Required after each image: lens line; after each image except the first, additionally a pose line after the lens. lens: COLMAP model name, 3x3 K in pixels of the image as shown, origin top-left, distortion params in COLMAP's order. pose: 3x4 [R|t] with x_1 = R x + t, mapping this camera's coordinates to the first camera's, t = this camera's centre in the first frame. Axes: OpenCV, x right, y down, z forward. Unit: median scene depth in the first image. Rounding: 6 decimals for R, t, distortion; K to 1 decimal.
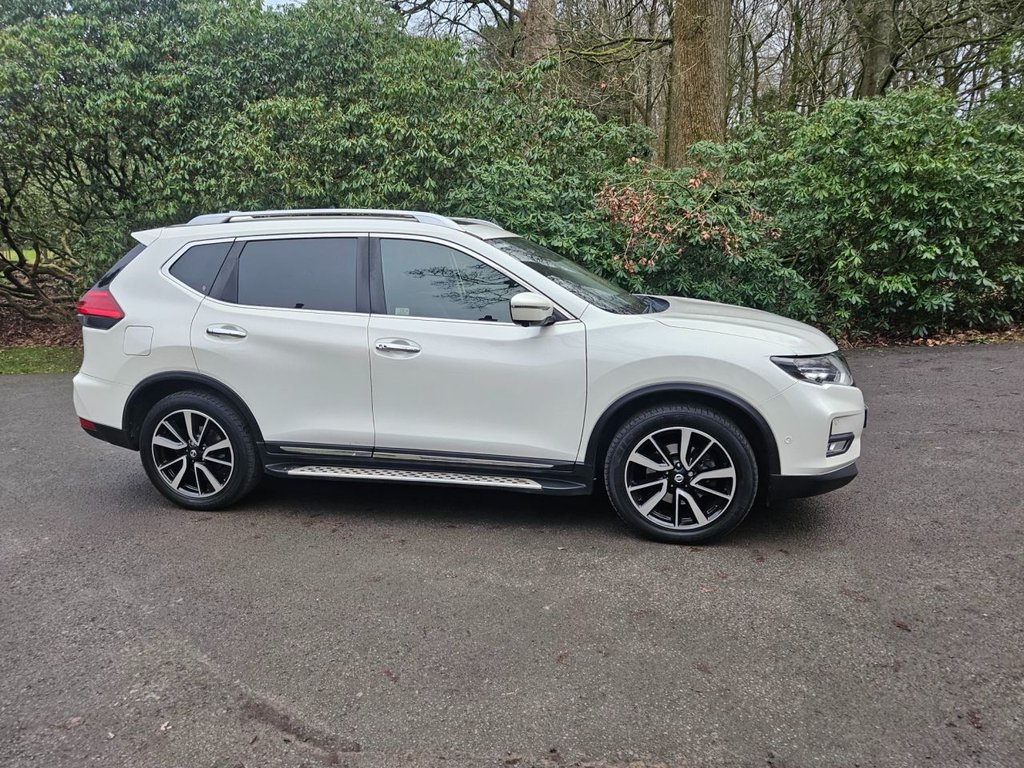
lens RADIAL K [[674.1, 0, 529.6], [0, 674.1, 389.7], [0, 0, 1]] dist [0.062580, -0.043990]
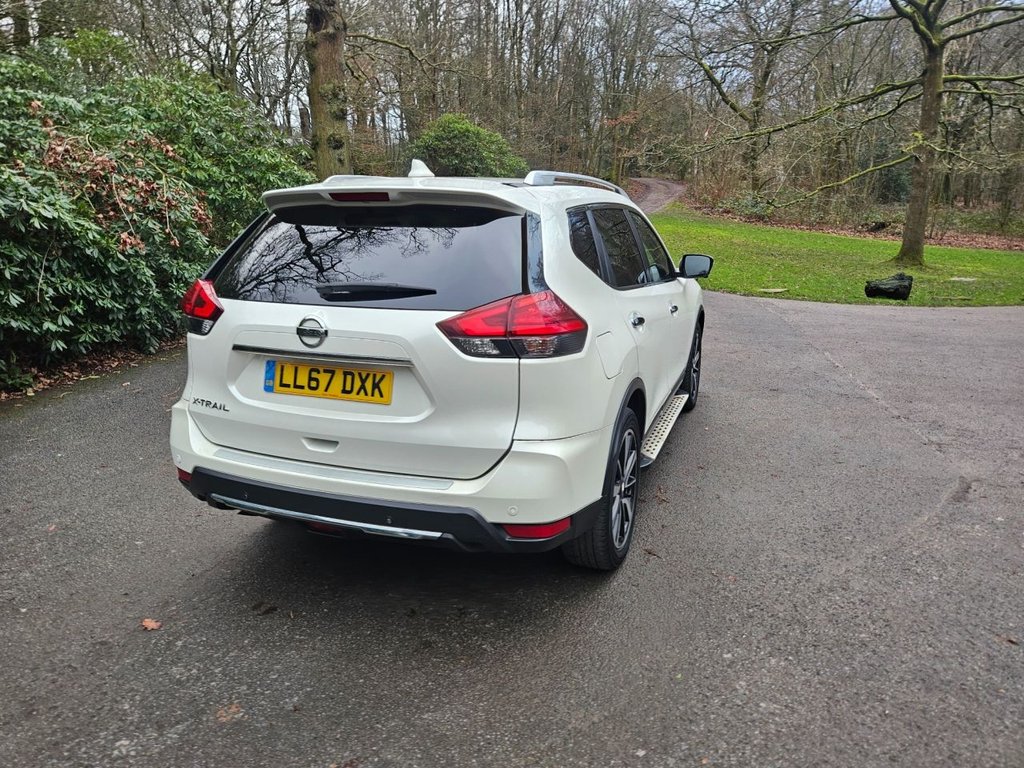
lens RADIAL K [[675.3, 0, 504.8], [0, 675.3, 390.1], [0, 0, 1]] dist [0.067159, -0.050143]
pose [[0.168430, -0.225676, 0.959532, -1.241488], [0.210014, 0.959304, 0.188758, -0.186627], [-0.963081, 0.169723, 0.208971, 0.964480]]
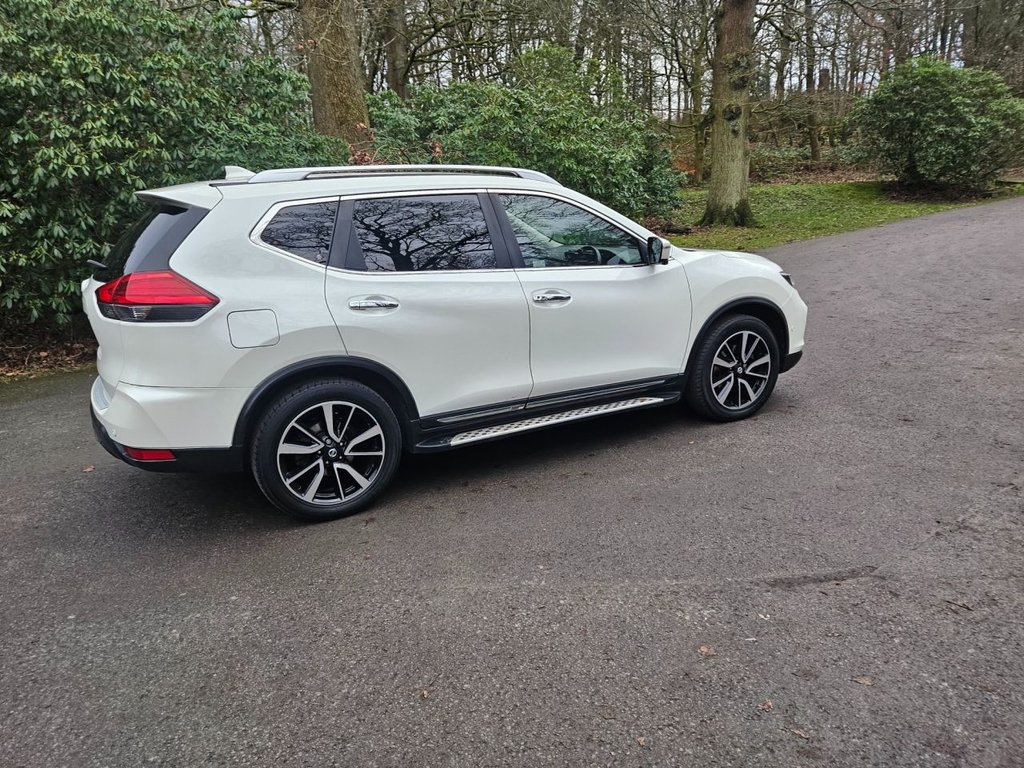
lens RADIAL K [[675.3, 0, 506.2], [0, 675.3, 387.9], [0, 0, 1]] dist [0.067159, -0.050143]
pose [[0.767450, -0.182788, 0.614499, -0.844986], [0.164756, 0.982534, 0.086499, -0.024176], [-0.619577, 0.034859, 0.784161, 0.201321]]
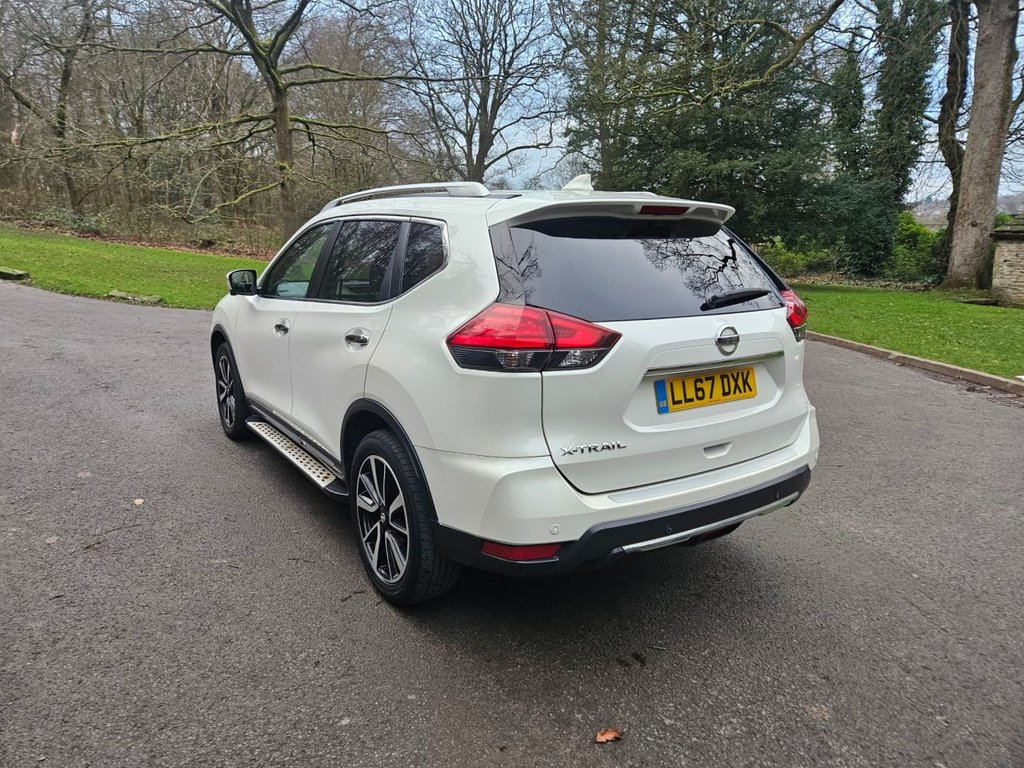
lens RADIAL K [[675.3, 0, 495.1], [0, 675.3, 386.1], [0, 0, 1]] dist [0.067159, -0.050143]
pose [[-0.703028, -0.141155, 0.697013, -0.977476], [0.156159, 0.925543, 0.344942, -0.362303], [-0.693806, 0.351348, -0.628640, 1.777977]]
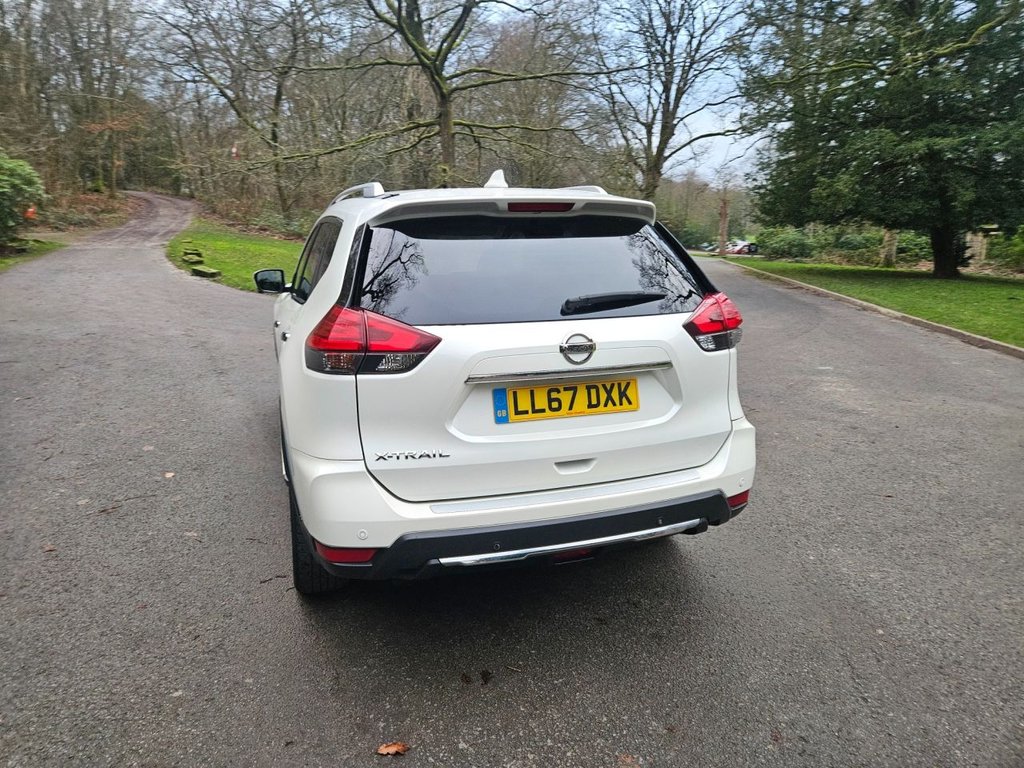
lens RADIAL K [[675.3, 0, 495.0], [0, 675.3, 388.1], [0, 0, 1]] dist [0.067159, -0.050143]
pose [[-0.490352, -0.173079, 0.854165, -1.142866], [0.203175, 0.930375, 0.305159, -0.311837], [-0.847511, 0.323180, -0.421046, 1.541824]]
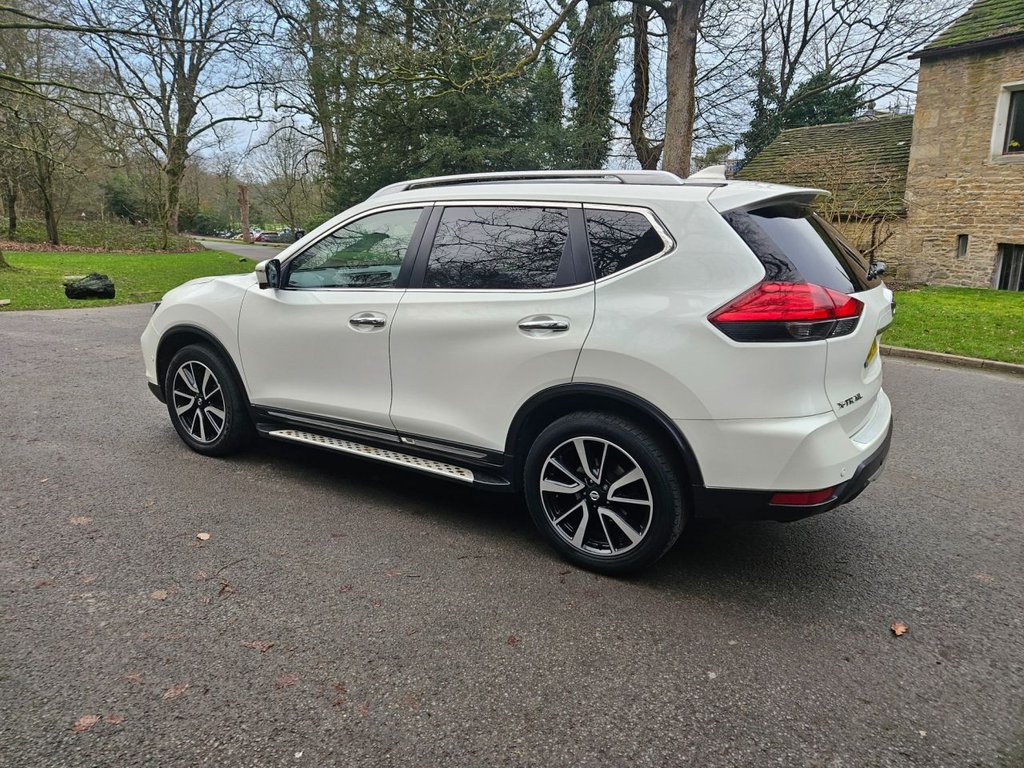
lens RADIAL K [[675.3, 0, 493.3], [0, 675.3, 384.8], [0, 0, 1]] dist [0.067159, -0.050143]
pose [[-0.929854, -0.075815, 0.360034, -0.563122], [0.087938, 0.904385, 0.417558, -0.435764], [-0.357266, 0.419929, -0.834278, 2.070682]]
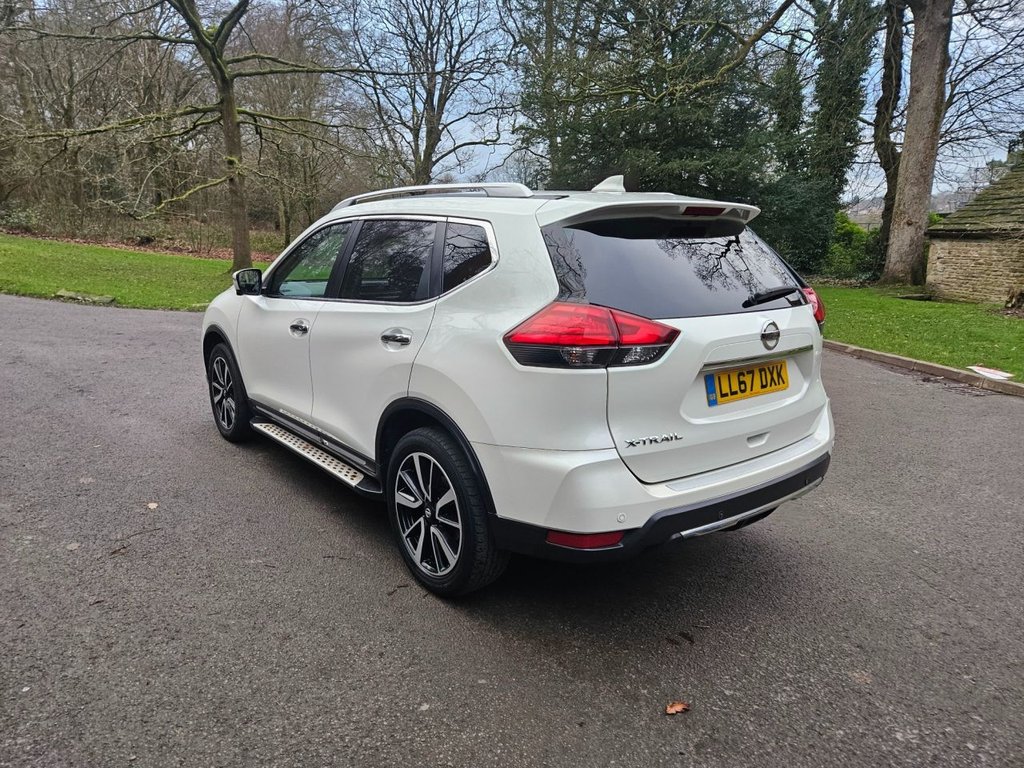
lens RADIAL K [[675.3, 0, 494.7], [0, 675.3, 400.4], [0, 0, 1]] dist [0.067159, -0.050143]
pose [[-0.756509, -0.144946, 0.637719, -0.917564], [0.143509, 0.914569, 0.378111, -0.383241], [-0.638044, 0.377563, -0.671079, 1.859465]]
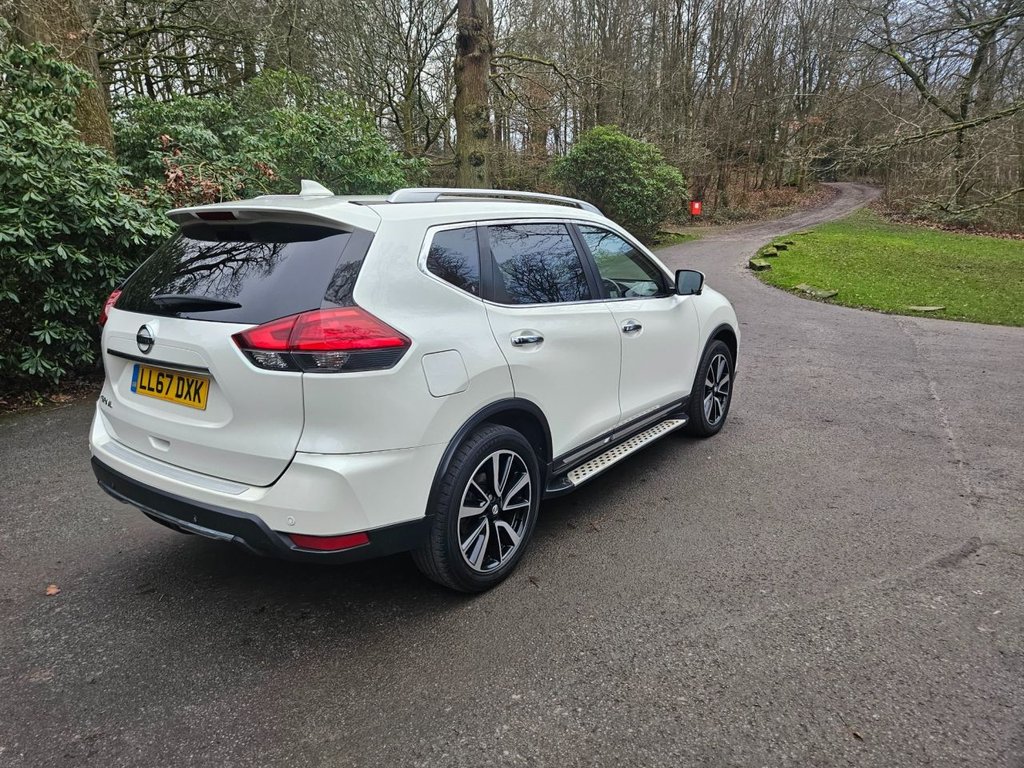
lens RADIAL K [[675.3, 0, 503.3], [0, 675.3, 386.8], [0, 0, 1]] dist [0.067159, -0.050143]
pose [[0.413811, -0.191734, 0.889943, -1.140200], [0.197720, 0.973164, 0.117727, -0.124978], [-0.888632, 0.127243, 0.440616, 0.658259]]
